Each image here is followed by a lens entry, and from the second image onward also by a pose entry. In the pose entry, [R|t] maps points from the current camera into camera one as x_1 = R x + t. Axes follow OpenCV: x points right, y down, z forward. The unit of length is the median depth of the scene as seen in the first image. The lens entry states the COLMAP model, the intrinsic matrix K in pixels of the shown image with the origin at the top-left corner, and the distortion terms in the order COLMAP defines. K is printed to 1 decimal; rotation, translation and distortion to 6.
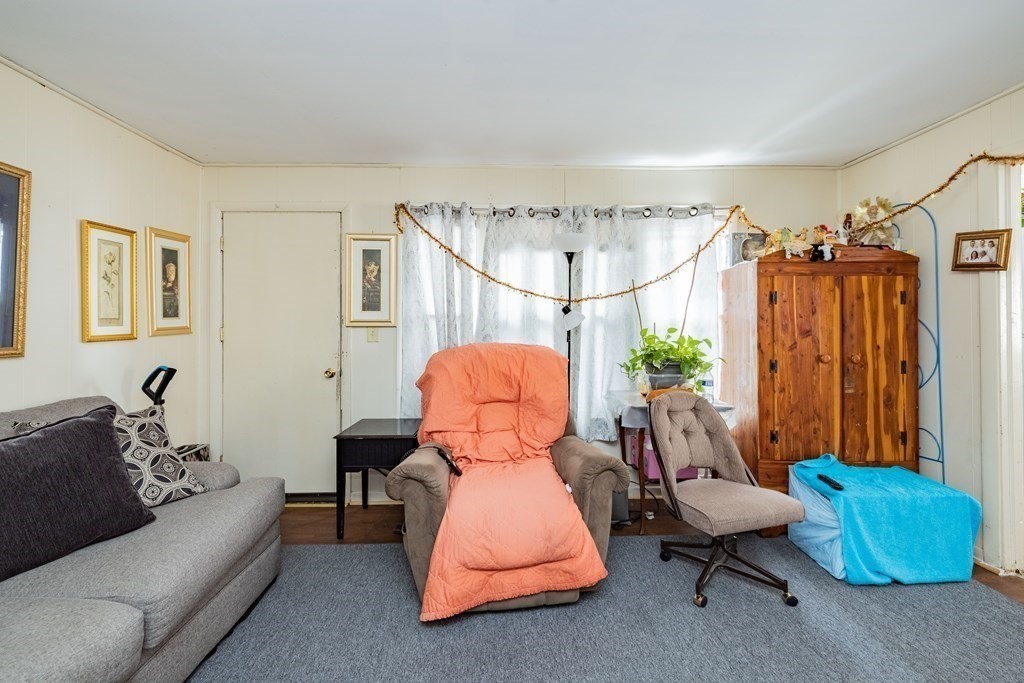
lens RADIAL K [[444.1, 0, 513.7], [0, 444.1, 319.1], [0, 0, 1]] dist [-0.000054, -0.000279]
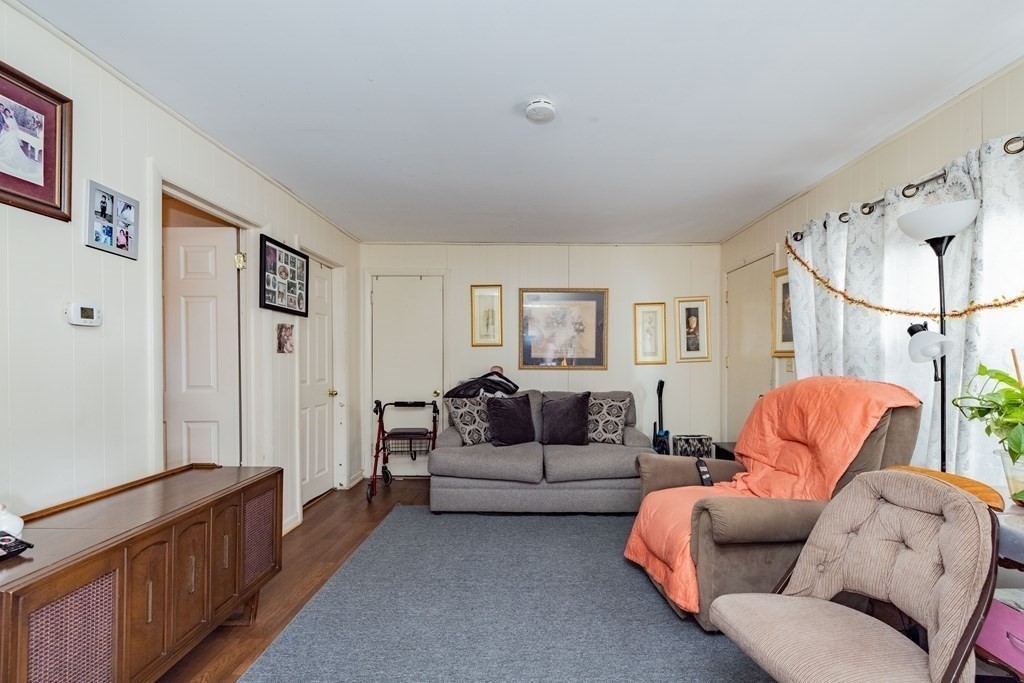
lens RADIAL K [[442.4, 0, 514.5], [0, 442.4, 343.7], [0, 0, 1]] dist [0.002351, -0.000667]
pose [[-0.069881, -0.029799, -0.997110, 0.829592], [0.015969, 0.999392, -0.030986, 0.008928], [0.997428, -0.018088, -0.069363, 0.470375]]
